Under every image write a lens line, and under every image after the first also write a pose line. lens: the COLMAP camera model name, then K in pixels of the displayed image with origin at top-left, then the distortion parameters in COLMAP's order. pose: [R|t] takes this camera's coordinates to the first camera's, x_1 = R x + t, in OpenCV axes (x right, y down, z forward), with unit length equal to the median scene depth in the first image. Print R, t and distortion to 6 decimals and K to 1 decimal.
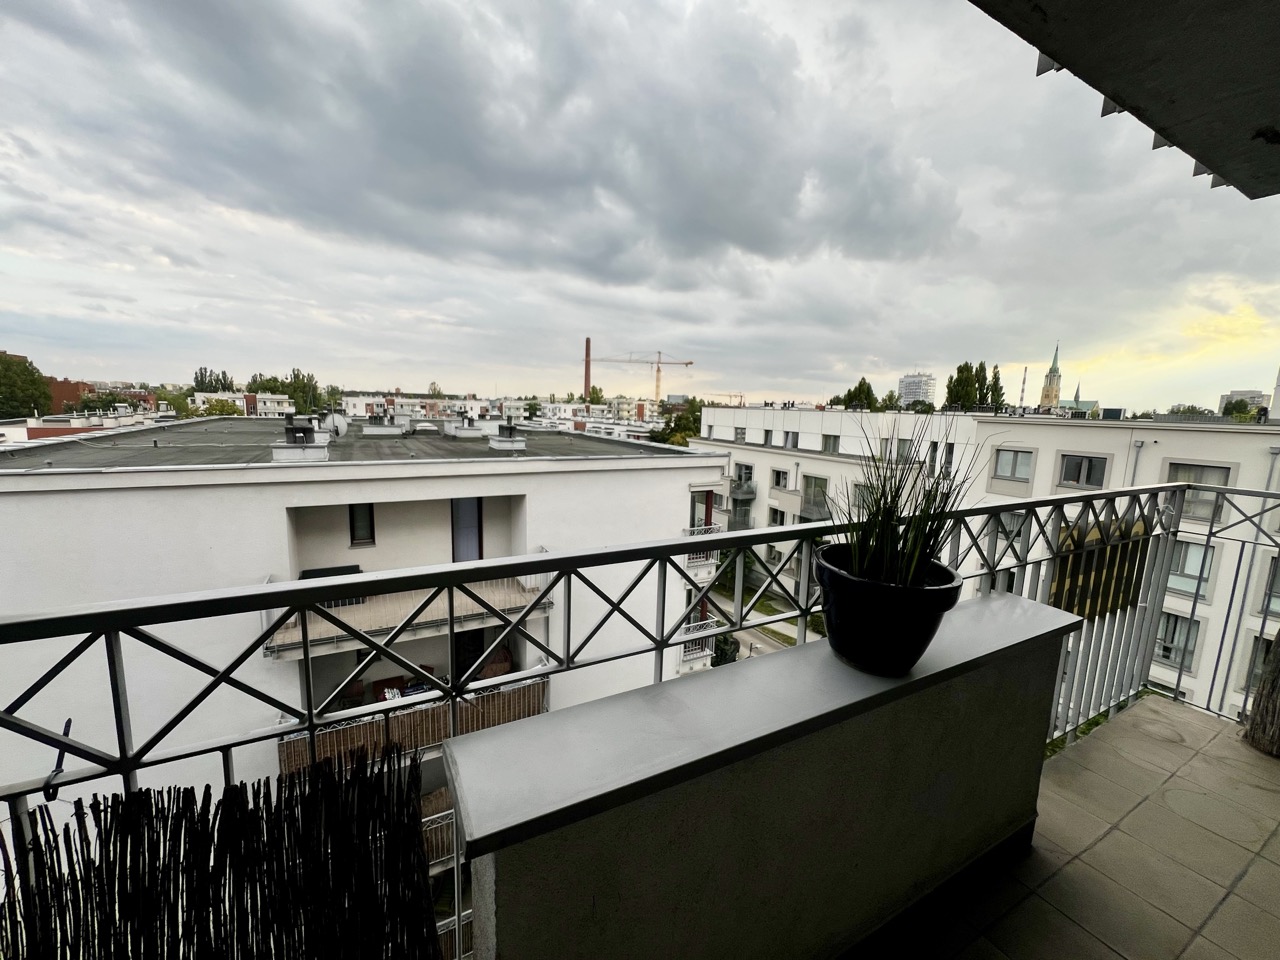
lens RADIAL K [[512.2, 0, 642.0], [0, 512.2, 482.7], [0, 0, 1]] dist [-0.005029, -0.000258]
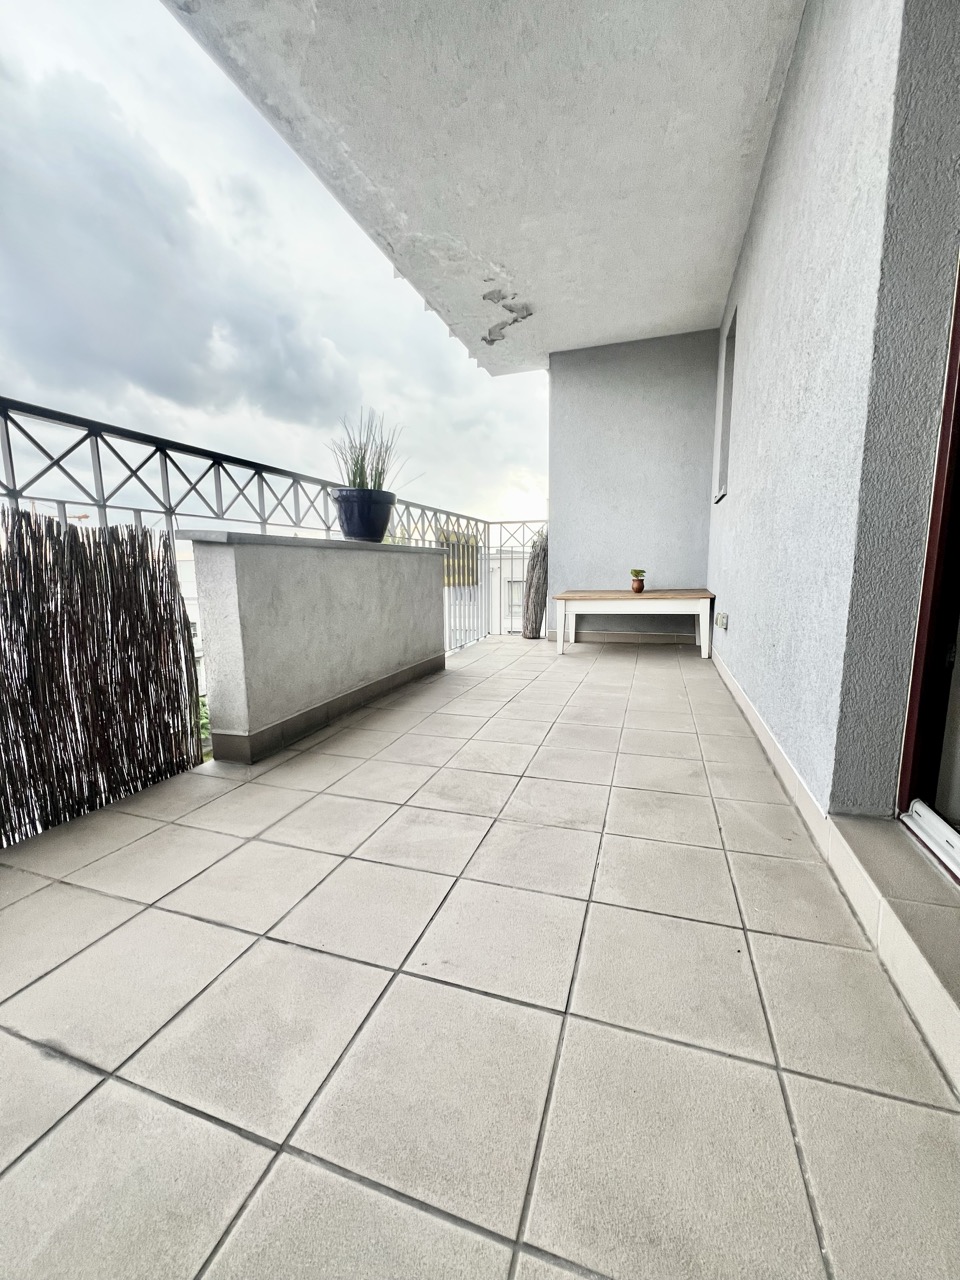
lens RADIAL K [[520.1, 0, 477.5], [0, 520.1, 639.1], [0, 0, 1]] dist [-0.031386, -0.000179]
pose [[0.743684, -0.103091, 0.660535, -0.065939], [0.109149, 0.993505, 0.032170, 0.076017], [-0.659561, 0.048172, 0.750106, -0.088937]]
